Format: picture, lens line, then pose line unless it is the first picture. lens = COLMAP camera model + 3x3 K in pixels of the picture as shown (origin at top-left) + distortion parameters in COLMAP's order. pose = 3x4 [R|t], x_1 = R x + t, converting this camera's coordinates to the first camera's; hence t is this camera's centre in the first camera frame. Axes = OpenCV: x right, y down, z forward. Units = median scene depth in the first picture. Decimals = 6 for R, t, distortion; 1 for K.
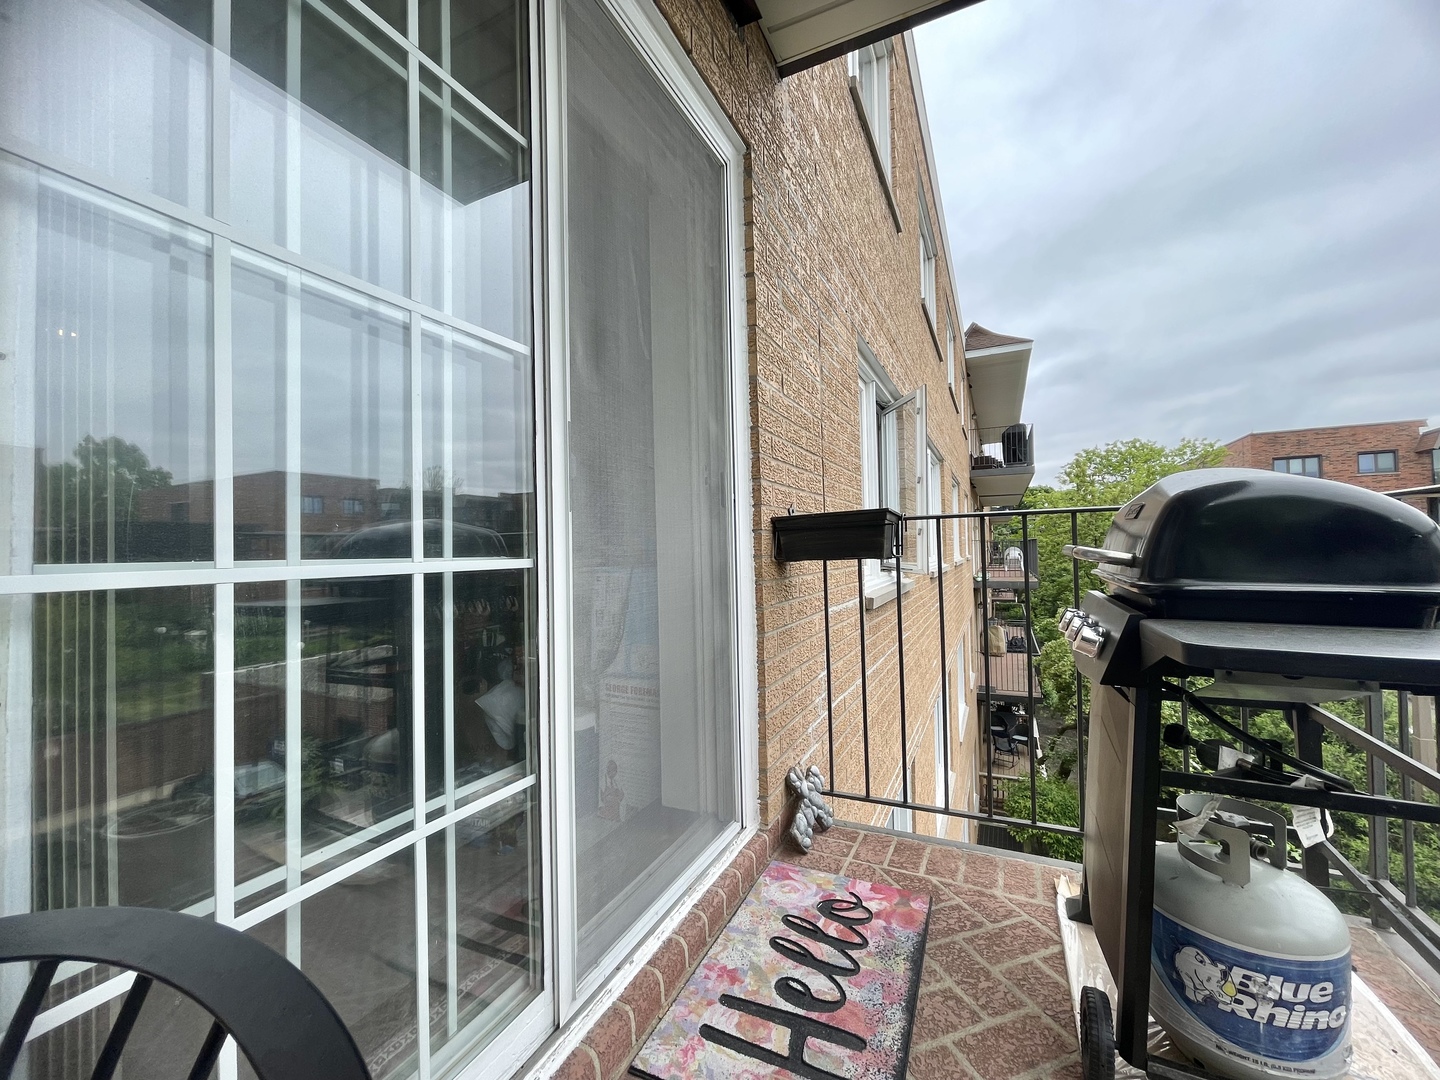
lens RADIAL K [[589.0, 0, 718.1], [0, 589.0, 538.6], [0, 0, 1]] dist [-0.001403, 0.000085]
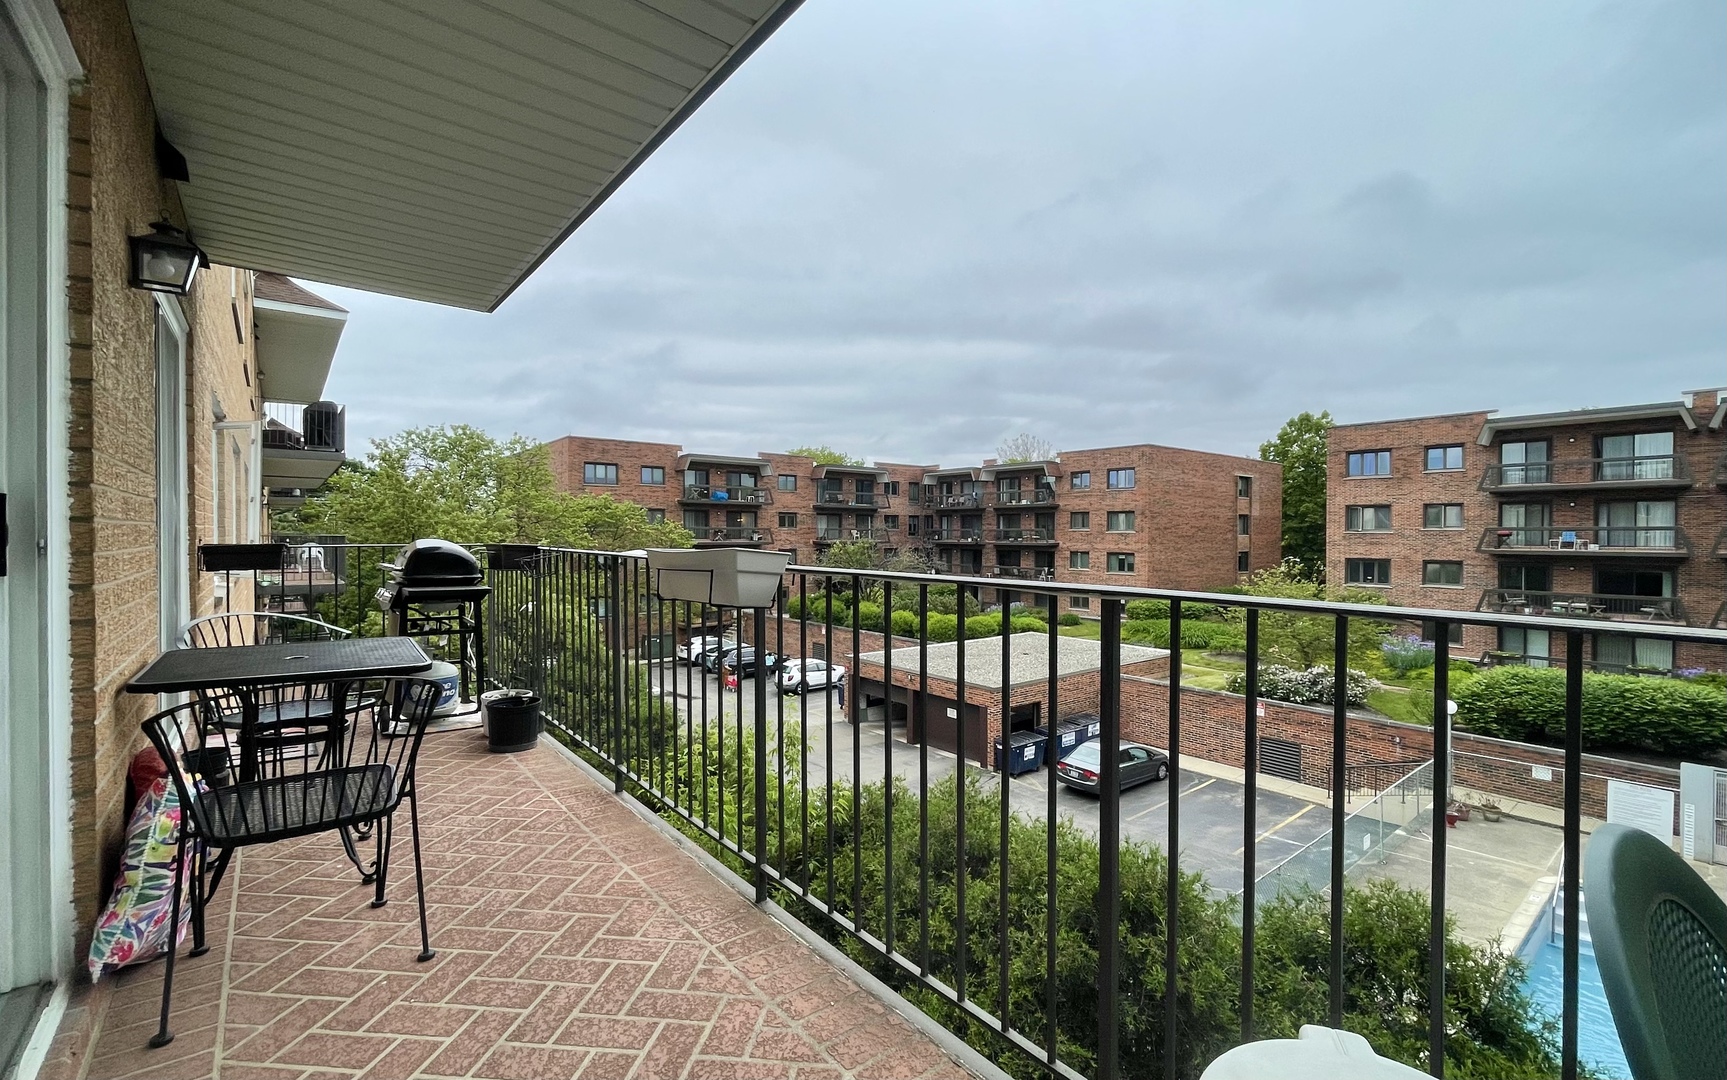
lens RADIAL K [[720.3, 0, 869.1], [0, 720.3, 549.0], [0, 0, 1]] dist [0.000657, 0.000080]
pose [[0.426484, 0.008003, 0.904460, -0.108601], [-0.030337, 0.999525, 0.005460, -0.010825], [-0.903986, -0.029767, 0.426524, -0.184270]]
